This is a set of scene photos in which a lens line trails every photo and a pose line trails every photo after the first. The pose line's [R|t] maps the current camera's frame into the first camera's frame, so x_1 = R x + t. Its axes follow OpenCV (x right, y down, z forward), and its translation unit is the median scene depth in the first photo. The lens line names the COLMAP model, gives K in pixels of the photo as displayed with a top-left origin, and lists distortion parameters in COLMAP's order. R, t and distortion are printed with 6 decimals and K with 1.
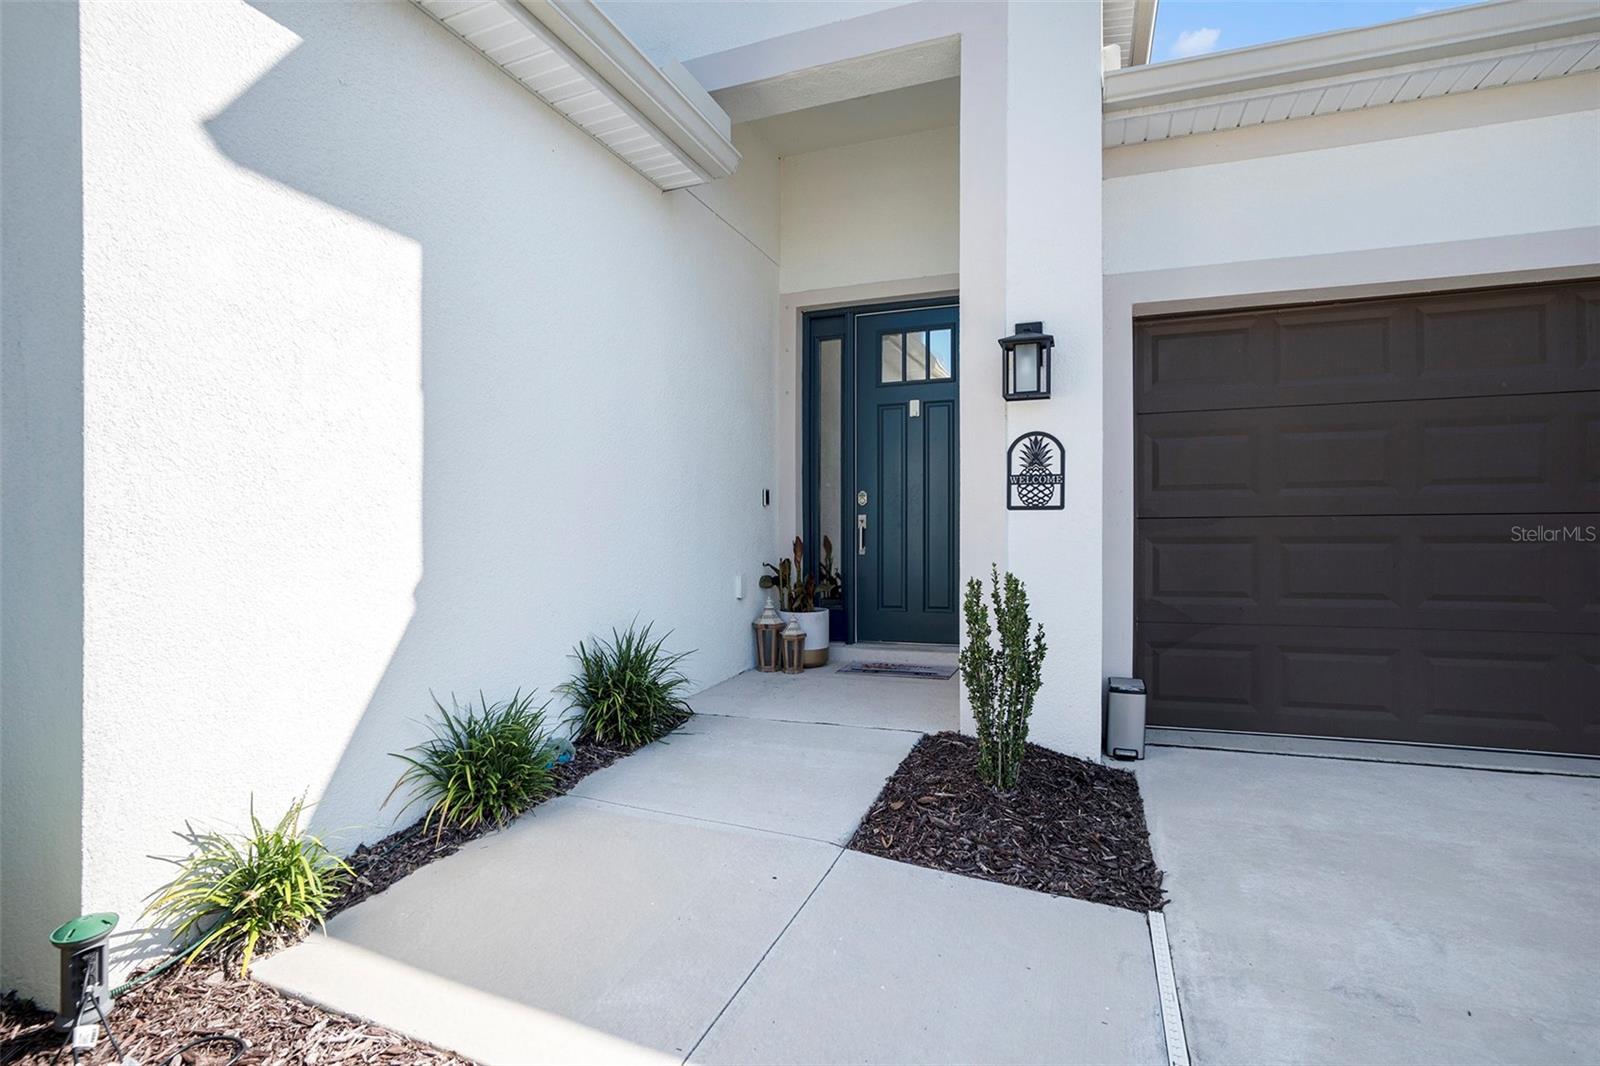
lens RADIAL K [[806.8, 0, 799.0], [0, 806.8, 510.3], [0, 0, 1]] dist [-0.000493, -0.000010]
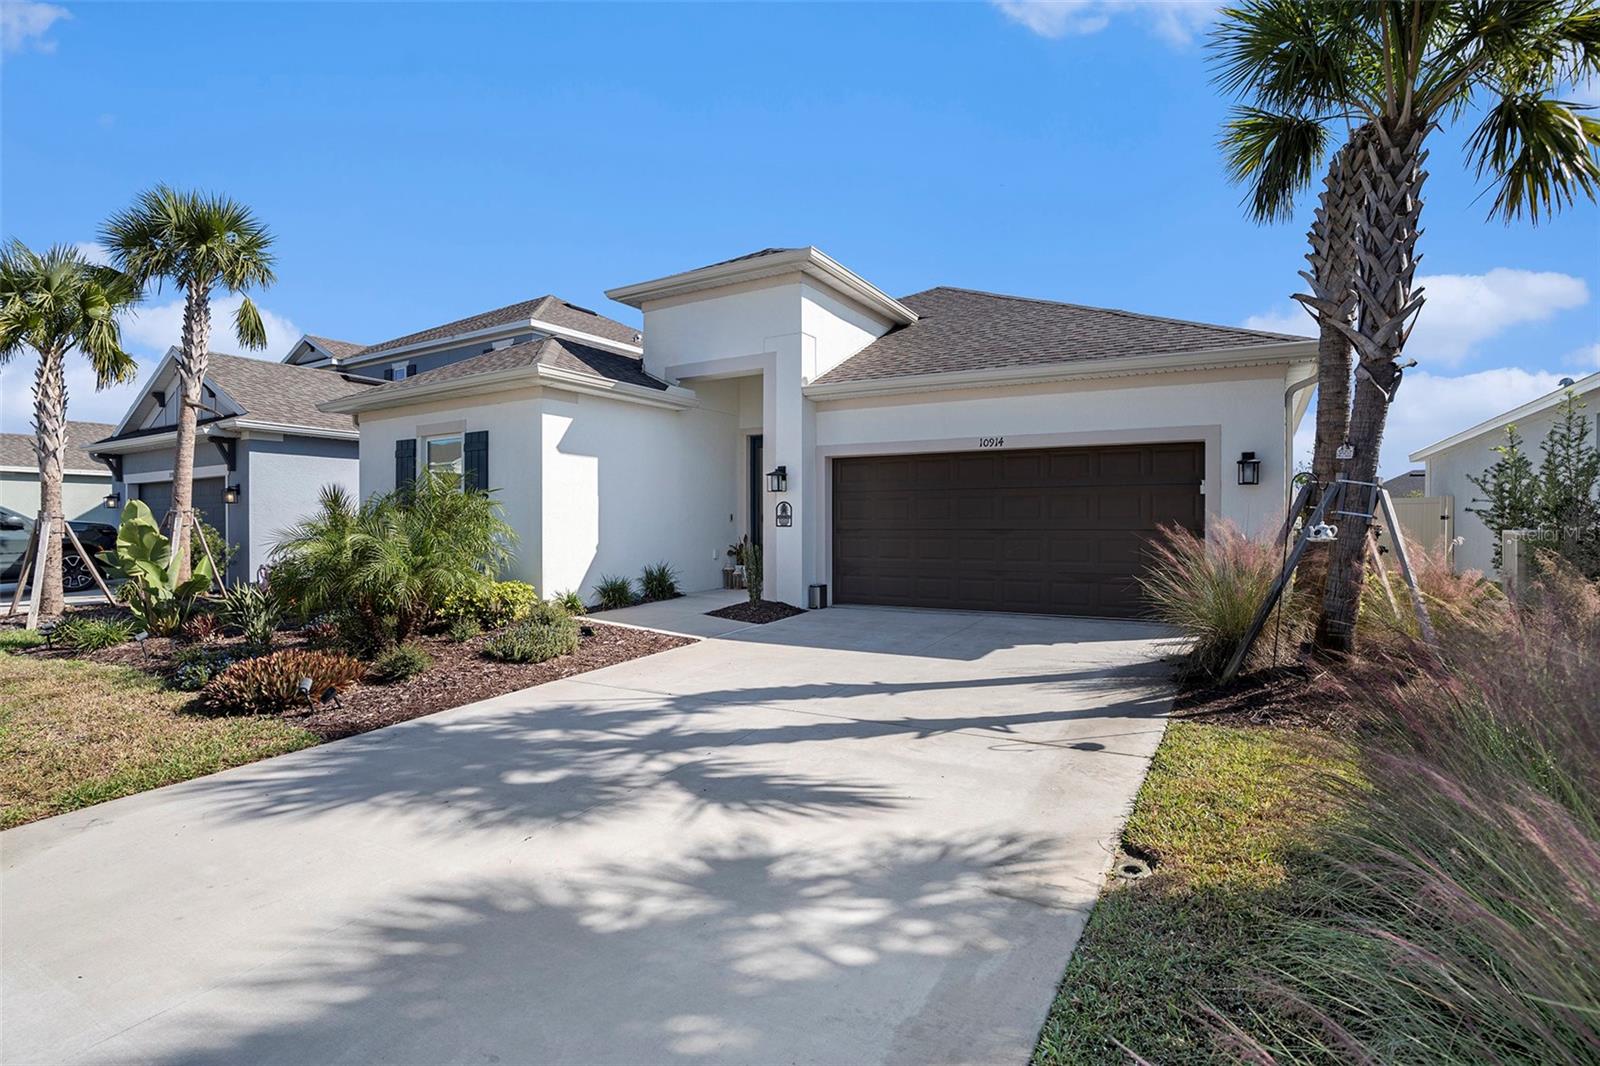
lens RADIAL K [[772.2, 0, 800.0], [0, 772.2, 533.0], [0, 0, 1]] dist [-0.003115, -0.000388]
pose [[0.982471, 0.009527, -0.186171, 0.913349], [-0.003688, 0.999491, 0.031682, -0.071355], [0.186378, -0.030440, 0.982006, -1.920054]]
